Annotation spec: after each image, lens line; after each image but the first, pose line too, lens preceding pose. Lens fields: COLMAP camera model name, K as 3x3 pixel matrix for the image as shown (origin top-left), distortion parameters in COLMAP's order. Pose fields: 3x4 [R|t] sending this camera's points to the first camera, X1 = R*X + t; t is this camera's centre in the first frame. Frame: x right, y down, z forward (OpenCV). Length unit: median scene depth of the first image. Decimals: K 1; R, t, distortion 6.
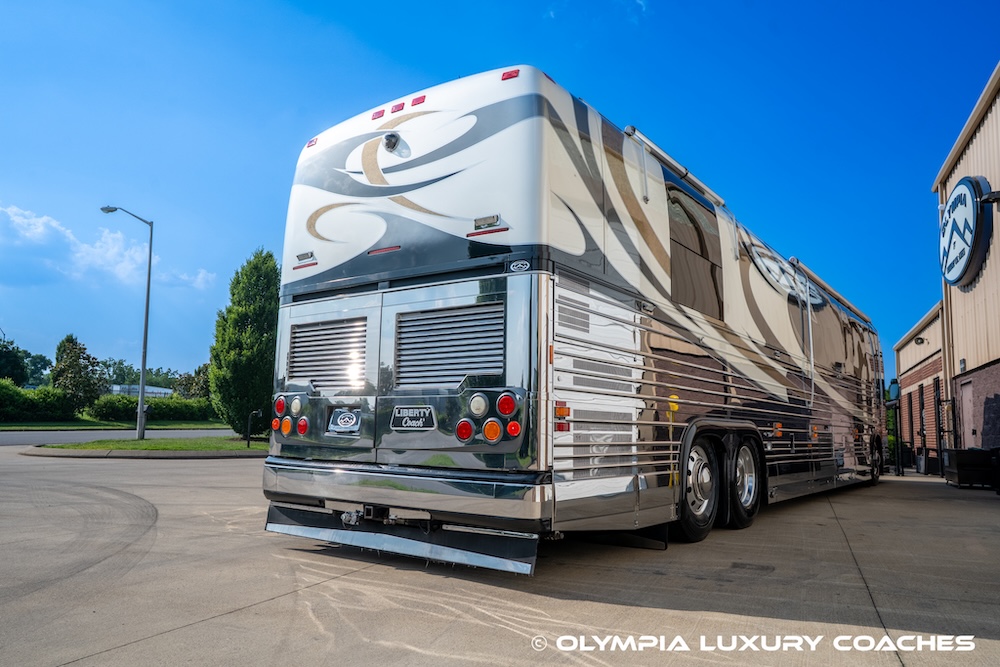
lens RADIAL K [[685.7, 0, 504.5], [0, 685.7, 331.3], [0, 0, 1]] dist [0.004553, 0.003316]
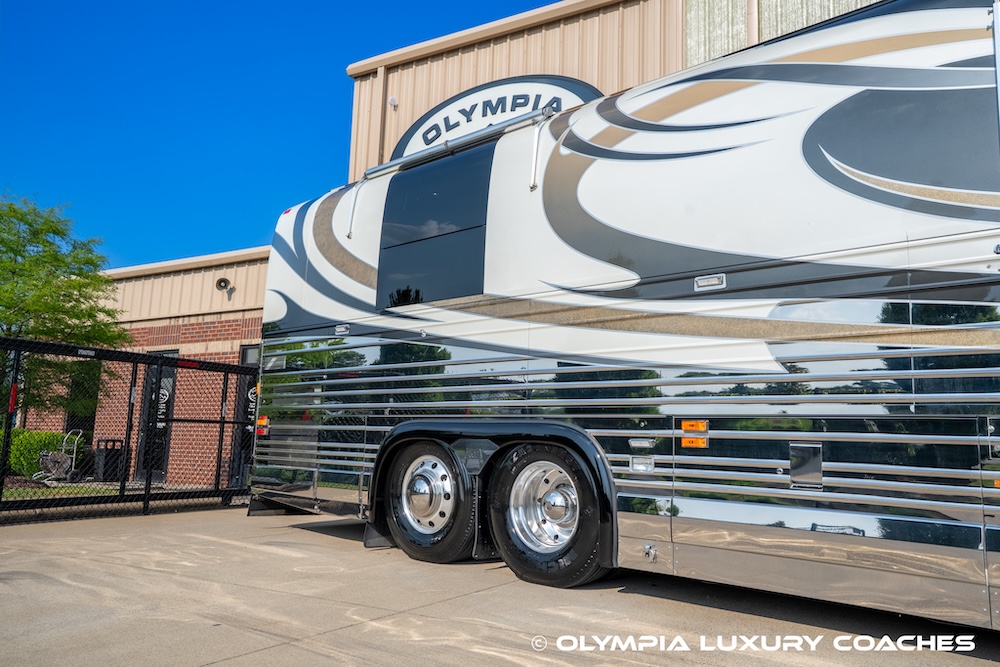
lens RADIAL K [[775.0, 0, 505.7], [0, 775.0, 330.1], [0, 0, 1]] dist [0.034738, 0.000413]
pose [[-0.124635, -0.157535, -0.979617, 1.174800], [0.110455, 0.978975, -0.171485, 0.180900], [0.986035, -0.129577, -0.104614, 1.113512]]
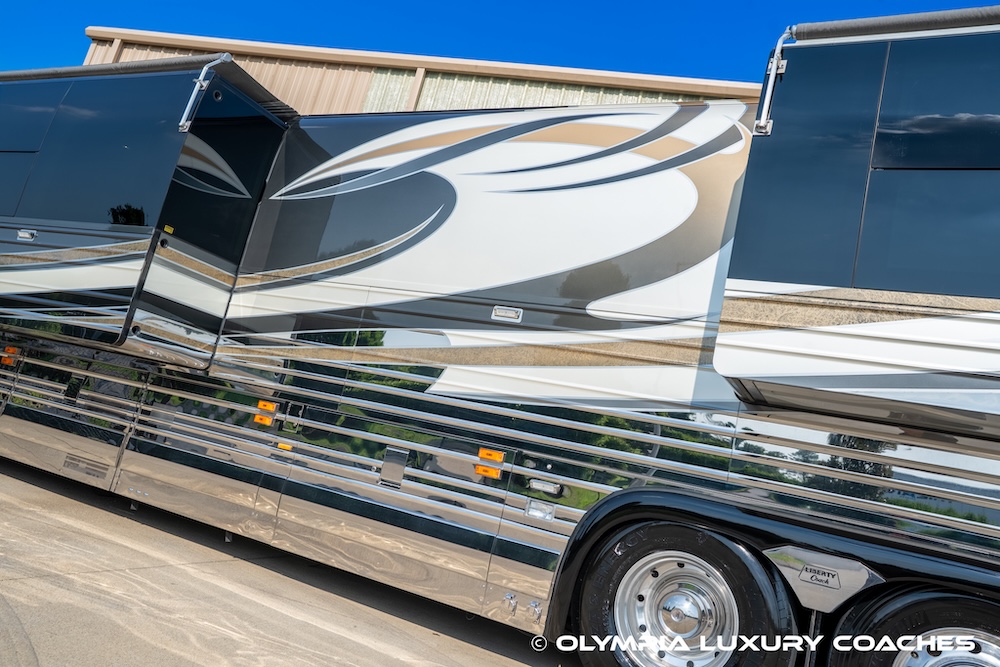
lens RADIAL K [[712.0, 0, 500.0], [0, 712.0, 333.5], [0, 0, 1]] dist [0.002018, 0.076374]
pose [[0.181567, -0.161524, -0.970022, 1.417431], [-0.090574, 0.979478, -0.180052, 0.232518], [0.979199, 0.120551, 0.163211, 1.500785]]
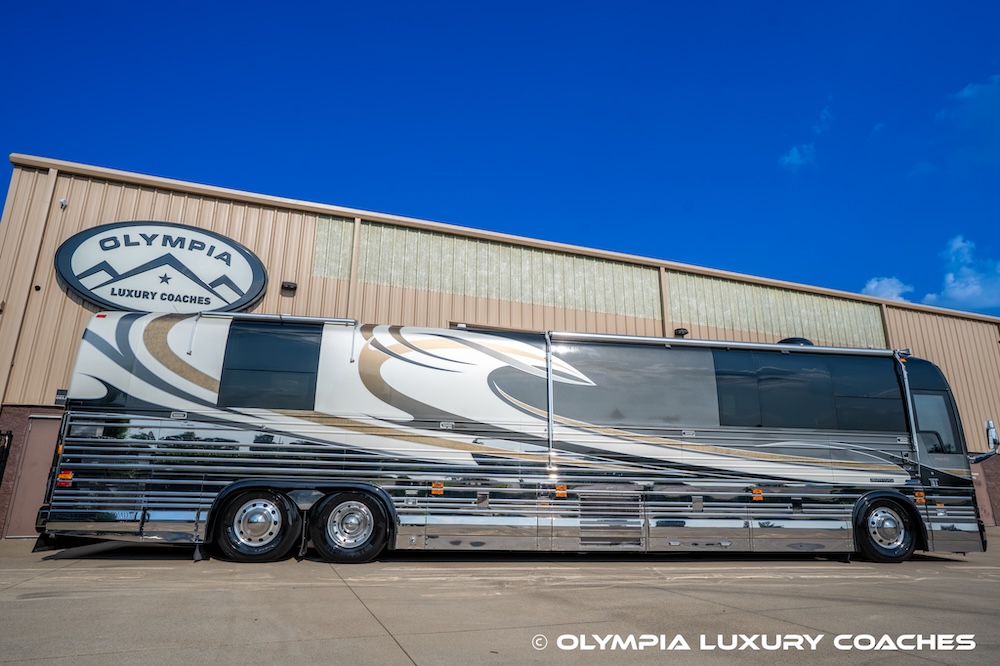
lens RADIAL K [[618.4, 0, 500.0], [0, 618.4, 333.0], [0, 0, 1]] dist [-0.013376, 0.002232]
pose [[0.696929, -0.185055, -0.692853, 1.529944], [0.092578, 0.981265, -0.168964, 0.083595], [0.711140, 0.053613, 0.701003, 0.362607]]
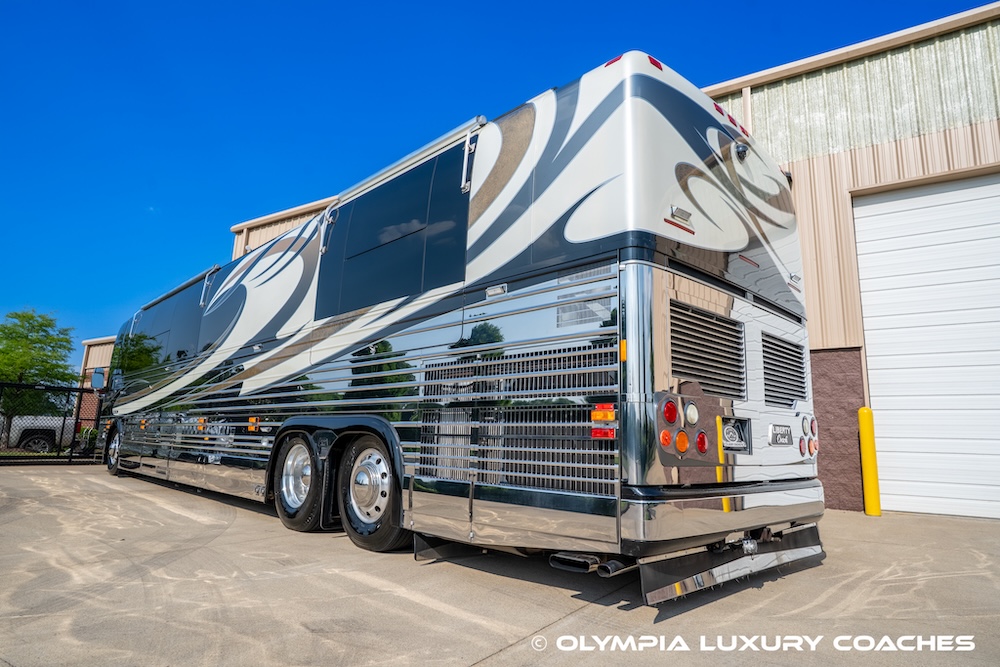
lens RADIAL K [[587.0, 0, 500.0], [0, 587.0, 333.5], [0, 0, 1]] dist [-0.009721, 0.001615]
pose [[-0.165148, -0.200227, -0.965730, 1.722288], [0.099286, 0.970826, -0.218262, 0.339497], [0.981259, -0.131929, -0.140451, 2.162623]]
